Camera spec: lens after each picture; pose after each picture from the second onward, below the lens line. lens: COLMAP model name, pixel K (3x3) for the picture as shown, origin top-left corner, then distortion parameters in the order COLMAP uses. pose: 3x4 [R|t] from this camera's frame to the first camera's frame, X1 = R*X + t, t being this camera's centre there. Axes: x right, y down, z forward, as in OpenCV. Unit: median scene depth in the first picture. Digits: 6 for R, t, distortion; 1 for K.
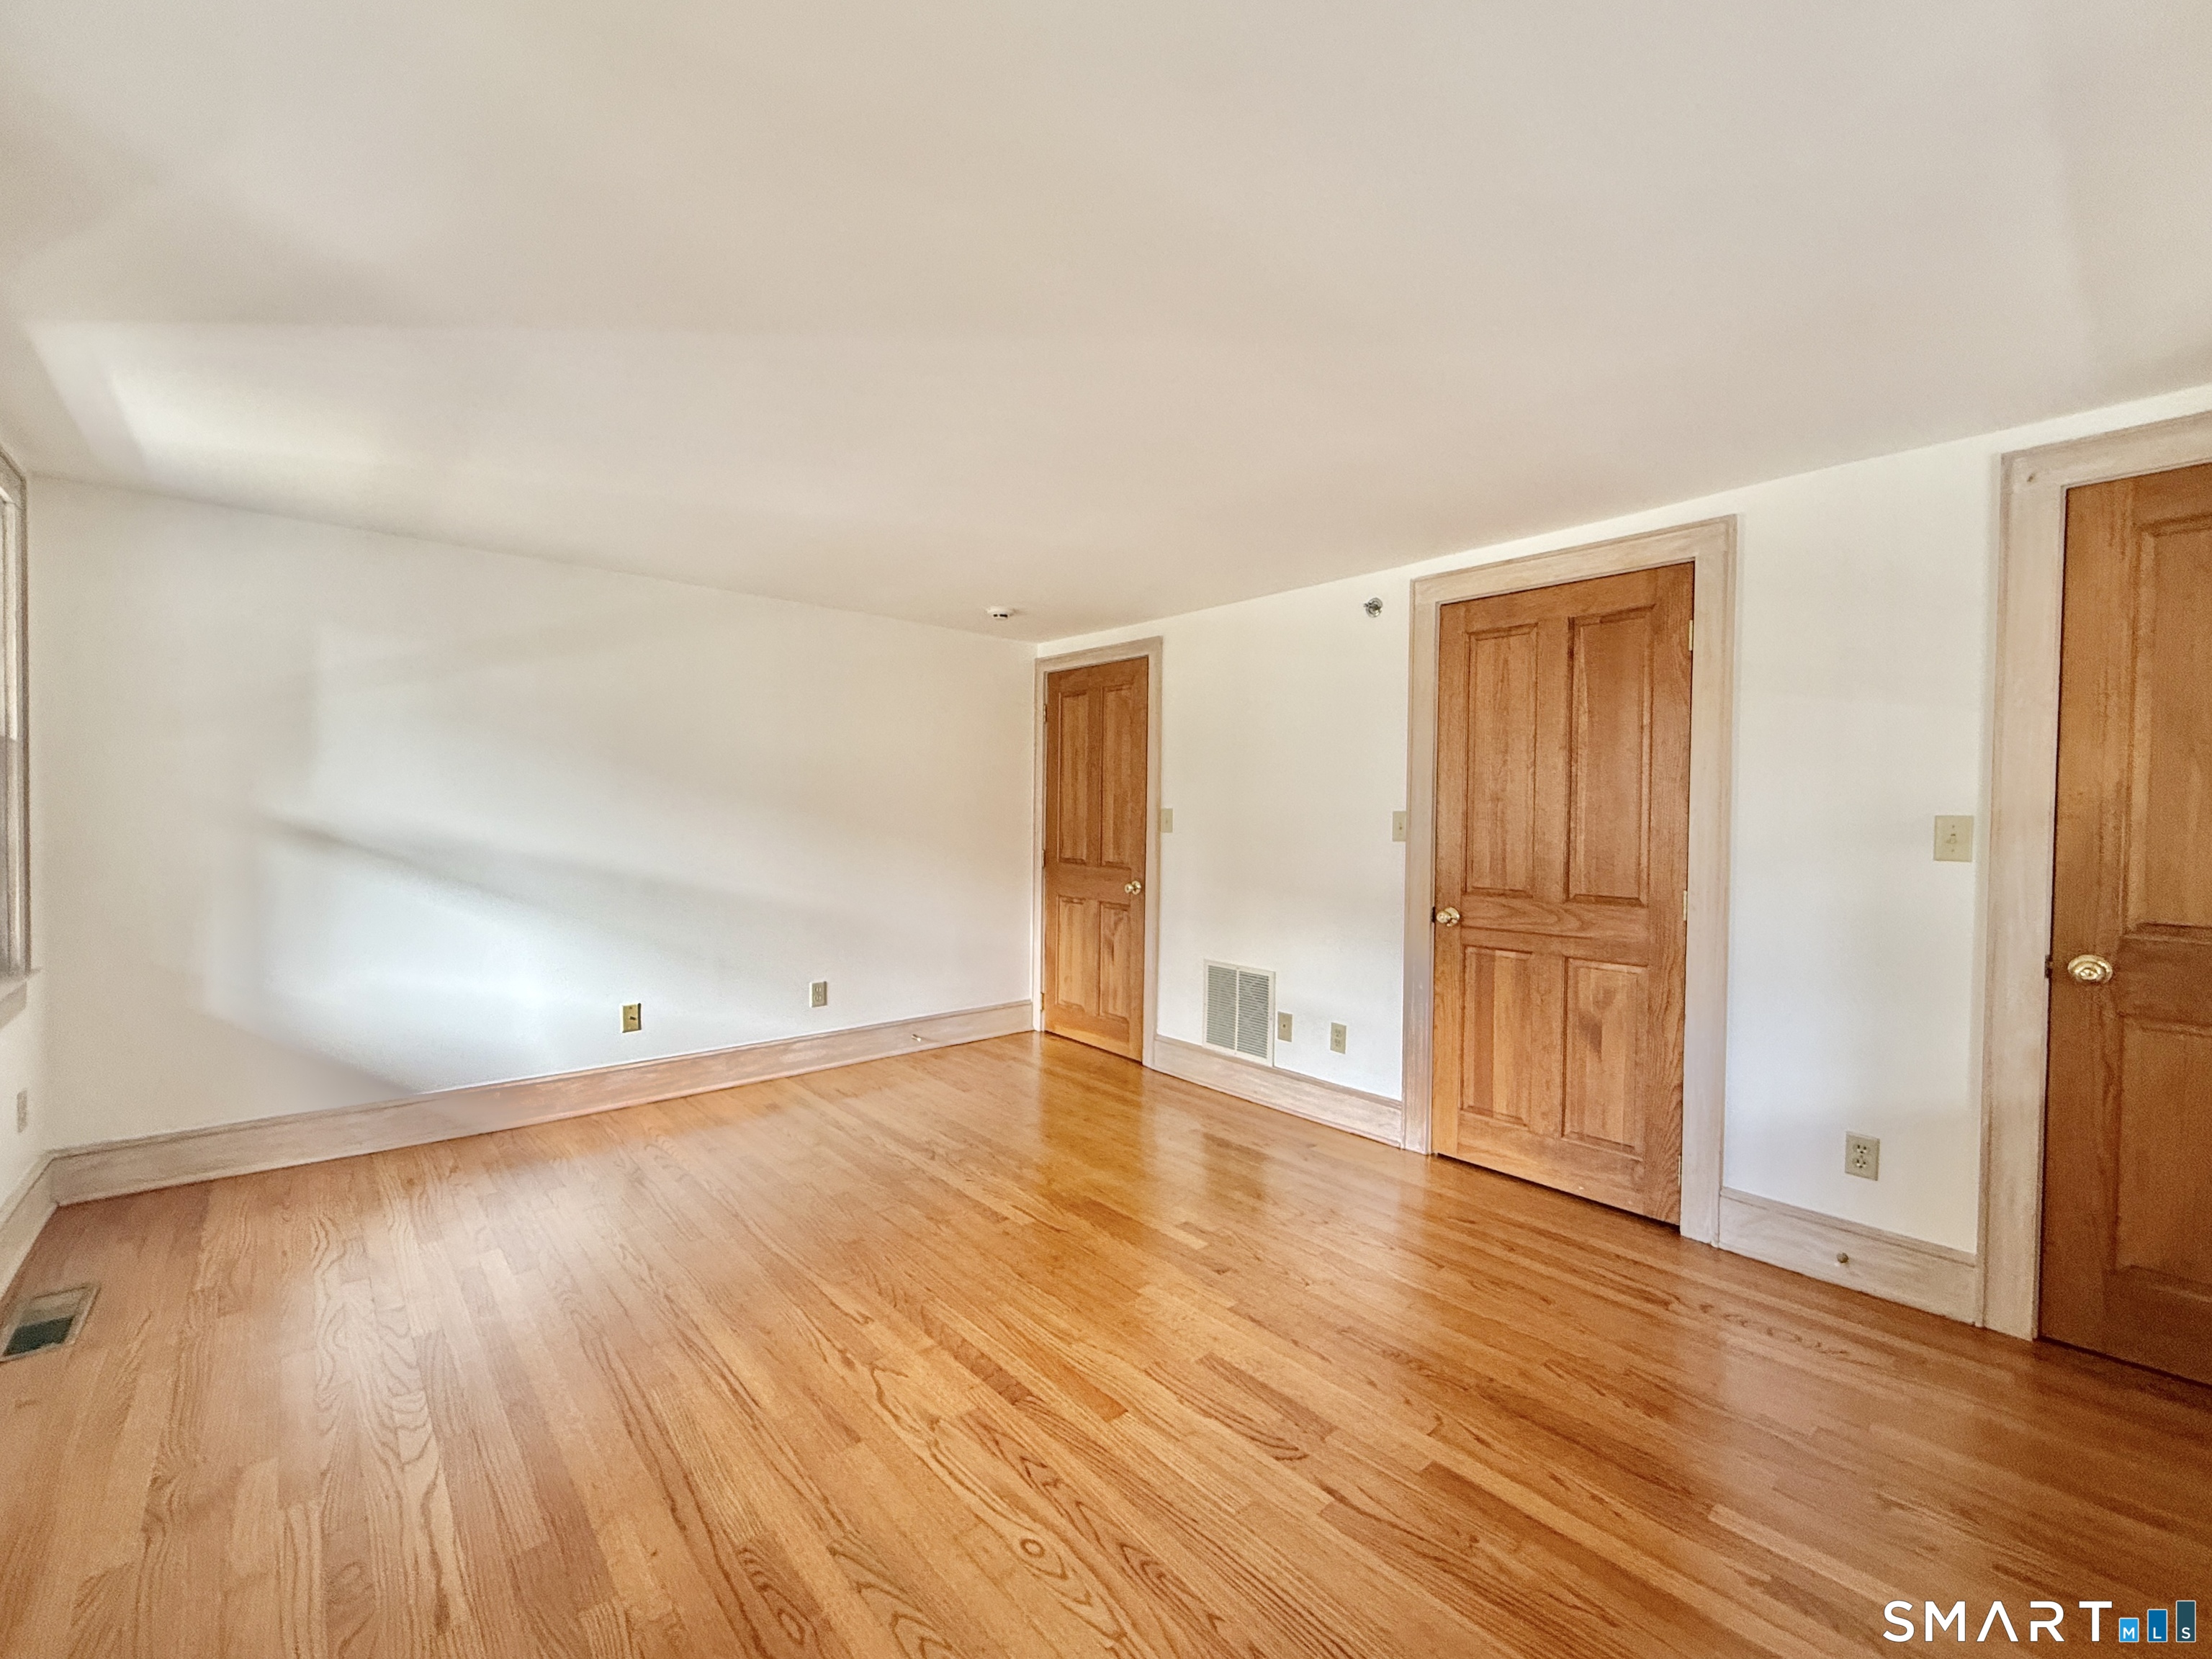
lens RADIAL K [[897.2, 0, 1106.0], [0, 897.2, 829.5], [0, 0, 1]] dist [0.000094, 0.000008]
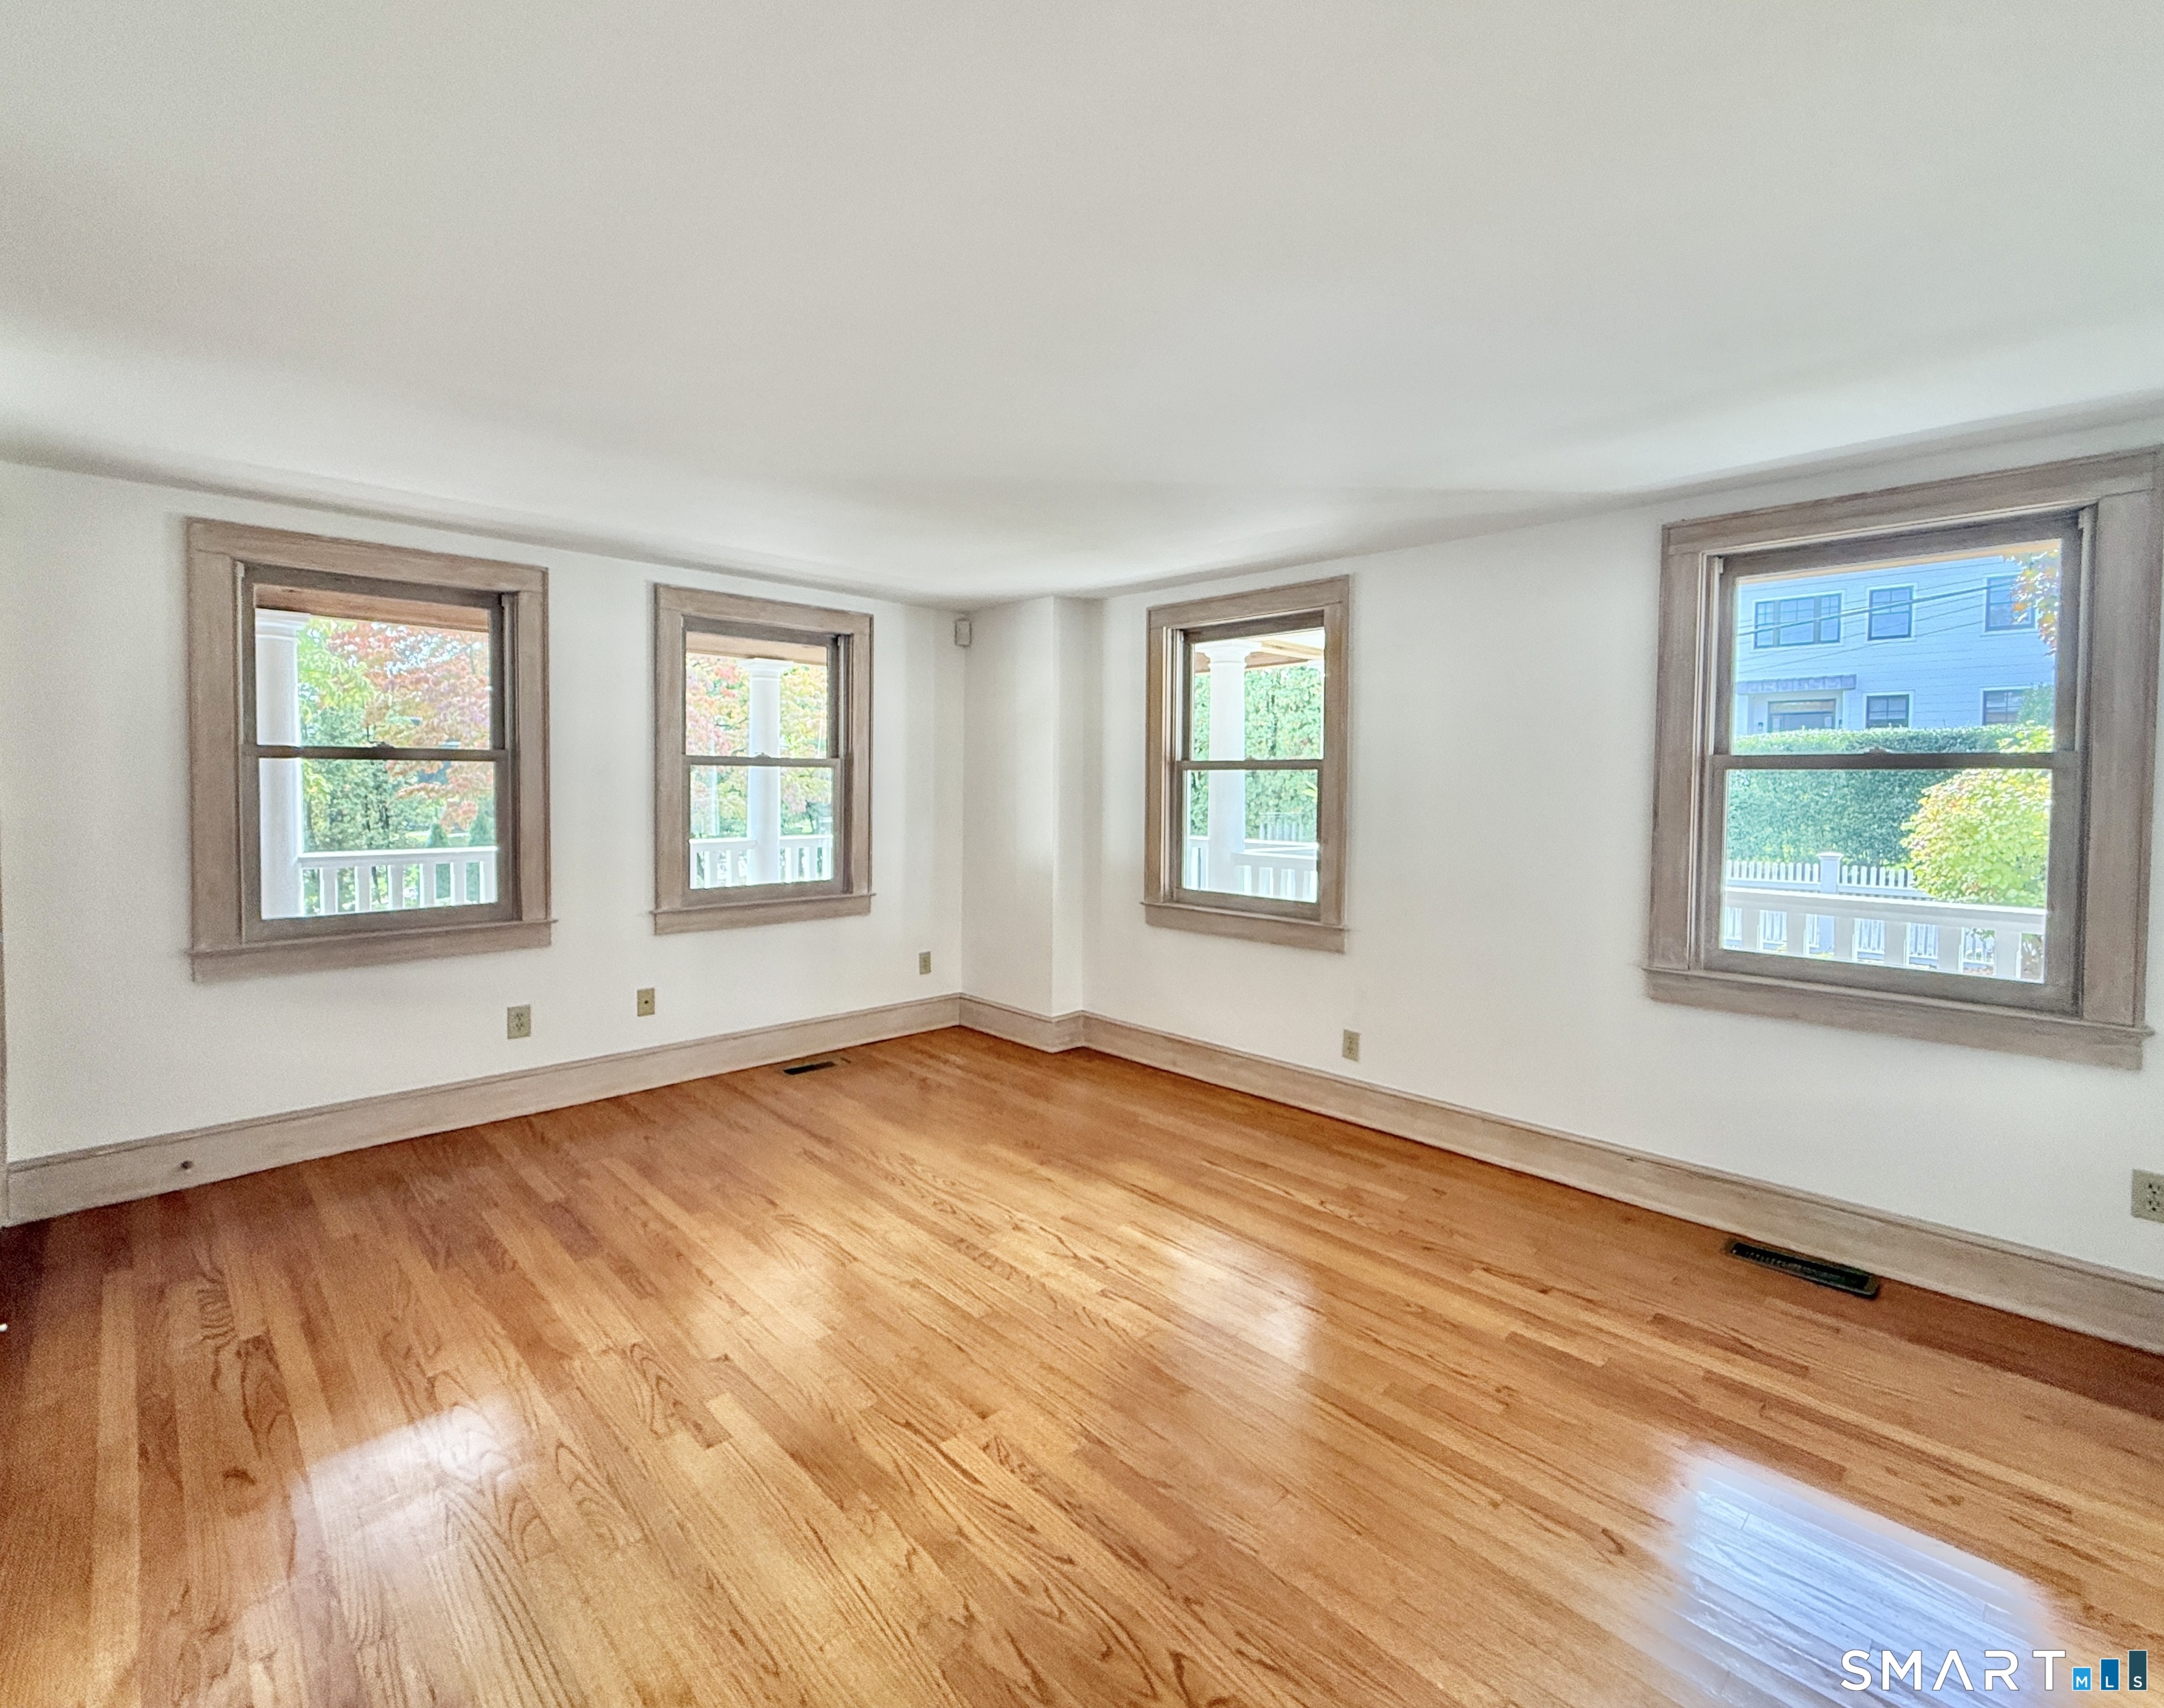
lens RADIAL K [[949.9, 0, 1084.0], [0, 949.9, 798.8], [0, 0, 1]] dist [-0.000656, -0.000050]
pose [[-0.998395, -0.019158, -0.053291, -0.189113], [-0.021877, 0.998464, 0.050901, -0.107452], [0.052234, 0.051985, -0.997281, 2.302786]]
